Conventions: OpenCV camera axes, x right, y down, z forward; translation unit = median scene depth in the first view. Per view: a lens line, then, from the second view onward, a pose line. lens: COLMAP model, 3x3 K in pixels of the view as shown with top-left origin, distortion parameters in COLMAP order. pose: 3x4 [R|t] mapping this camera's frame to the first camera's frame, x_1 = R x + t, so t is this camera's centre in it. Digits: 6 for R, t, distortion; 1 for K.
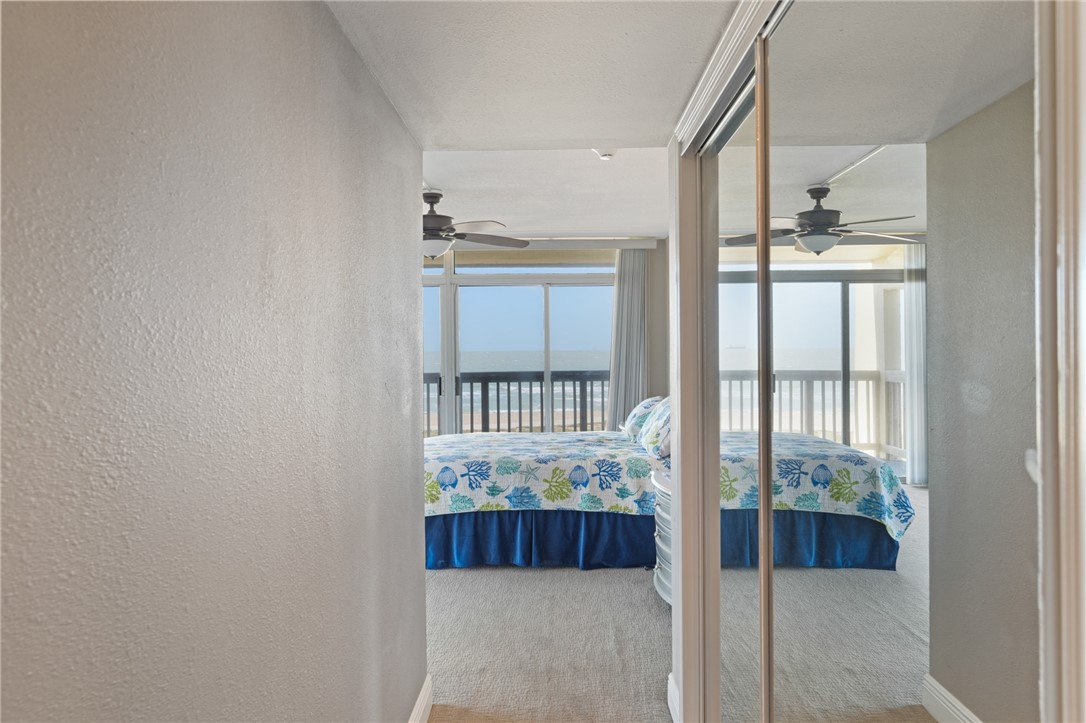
lens RADIAL K [[726.0, 0, 543.0], [0, 726.0, 361.5], [0, 0, 1]] dist [-0.001622, -0.000081]
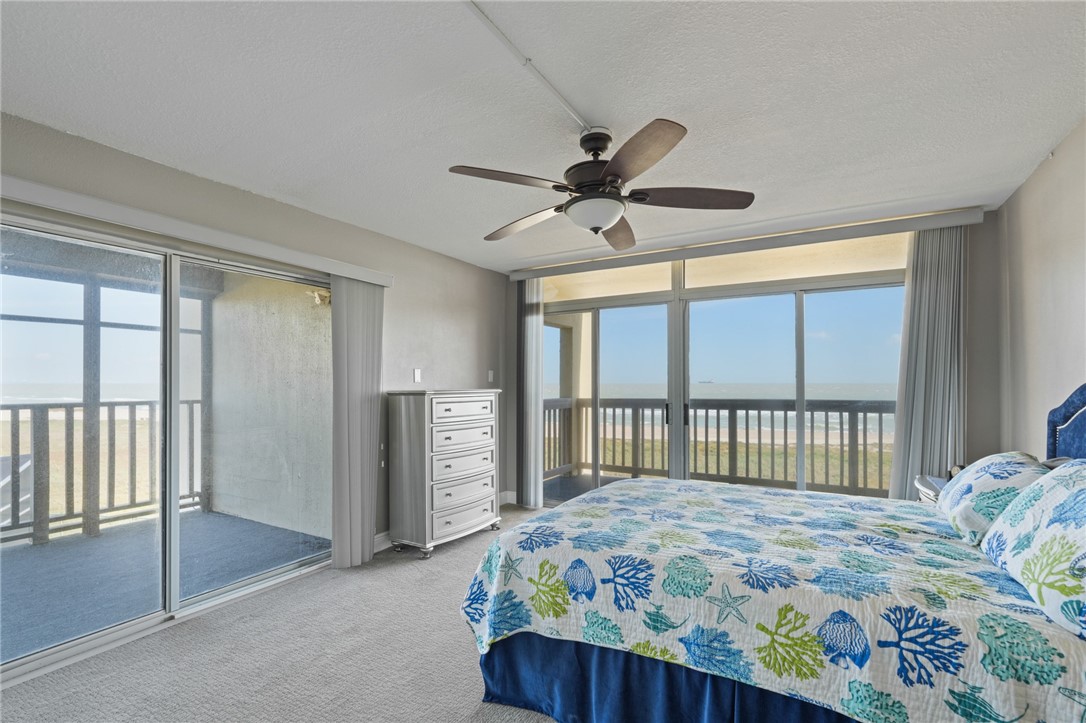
lens RADIAL K [[486.6, 0, 548.6], [0, 486.6, 380.2], [0, 0, 1]] dist [0.000308, -0.000117]
pose [[0.876516, 0.005466, -0.481342, 0.033634], [-0.014088, 0.999798, -0.014301, 0.005692], [0.481167, 0.019316, 0.876416, 0.642205]]
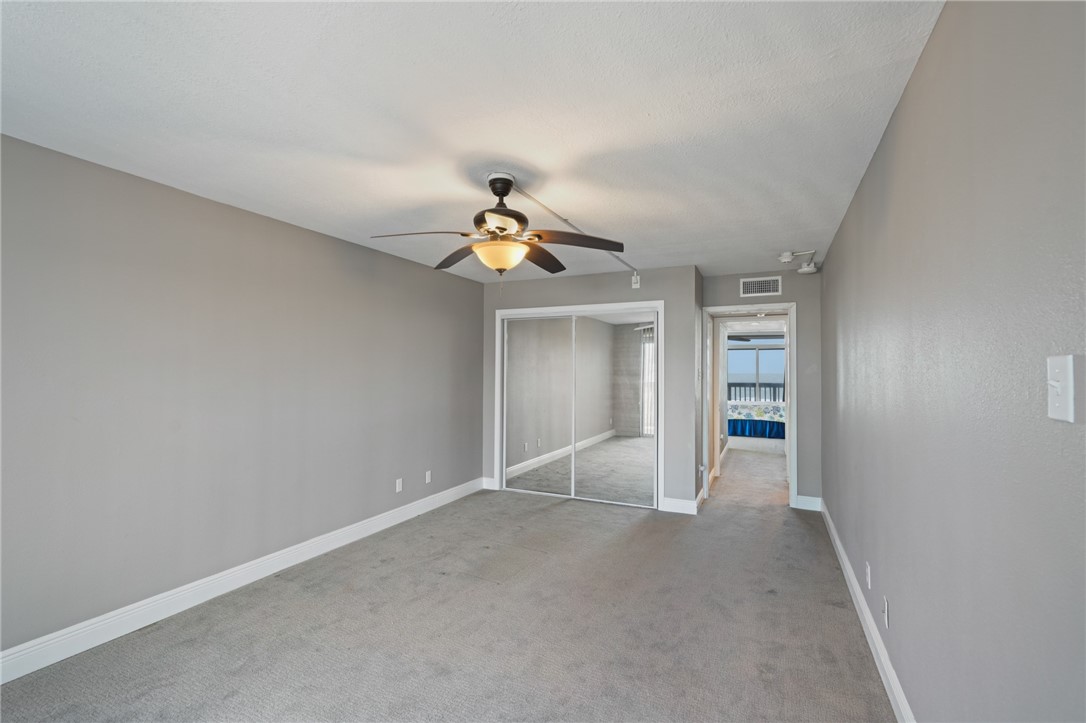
lens RADIAL K [[478.2, 0, 545.7], [0, 478.2, 357.1], [0, 0, 1]] dist [0.001573, 0.000140]
pose [[0.914765, 0.001431, -0.403985, 0.007321], [-0.022290, 0.998649, -0.046936, 0.036969], [0.403372, 0.051940, 0.913561, -1.468219]]
